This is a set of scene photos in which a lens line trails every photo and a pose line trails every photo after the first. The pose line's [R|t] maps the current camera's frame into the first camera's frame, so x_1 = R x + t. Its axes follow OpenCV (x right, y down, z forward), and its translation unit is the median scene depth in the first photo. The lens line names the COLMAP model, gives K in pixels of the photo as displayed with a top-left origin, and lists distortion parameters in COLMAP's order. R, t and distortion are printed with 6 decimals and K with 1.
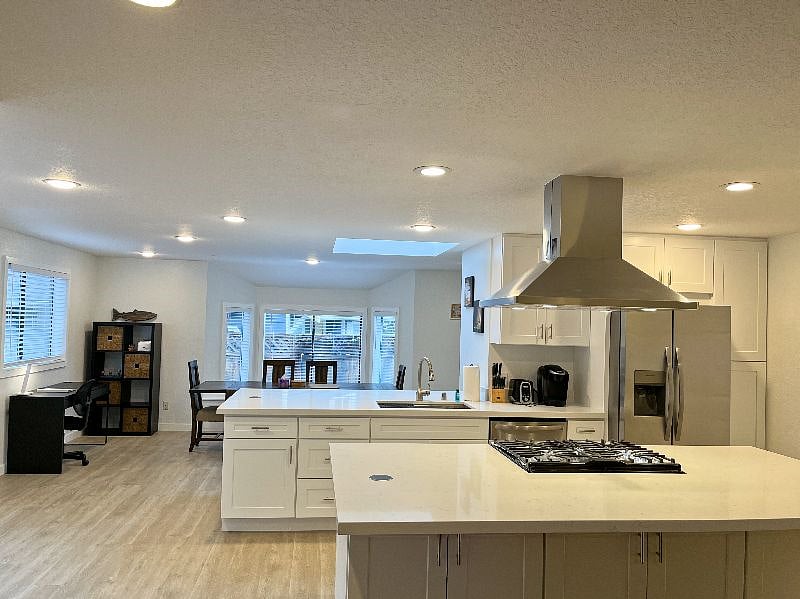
lens RADIAL K [[611.7, 0, 407.3], [0, 611.7, 298.4], [0, 0, 1]] dist [0.056470, -0.063666]
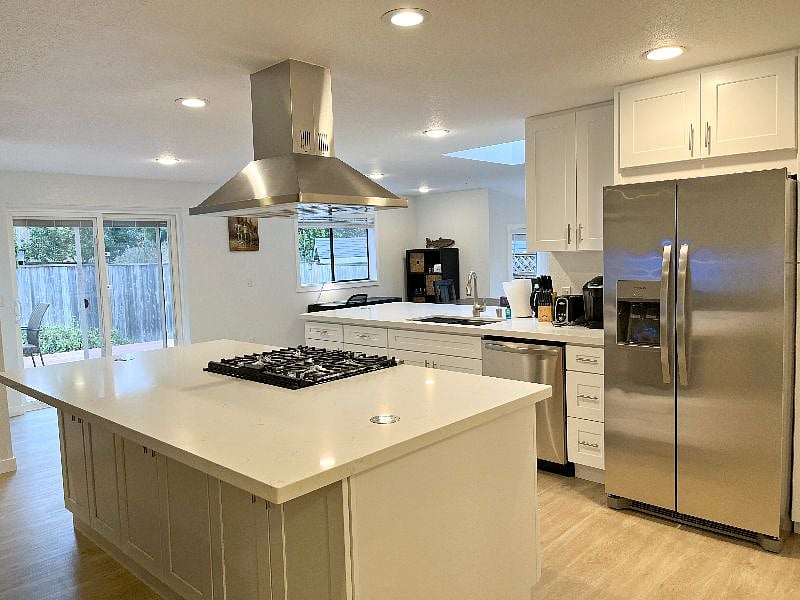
lens RADIAL K [[611.7, 0, 401.3], [0, 611.7, 301.5], [0, 0, 1]] dist [0.056470, -0.063666]
pose [[0.621565, 0.013618, -0.783244, 0.687951], [0.085280, 0.992730, 0.084936, 0.053246], [0.778707, -0.119589, 0.615885, 0.328326]]
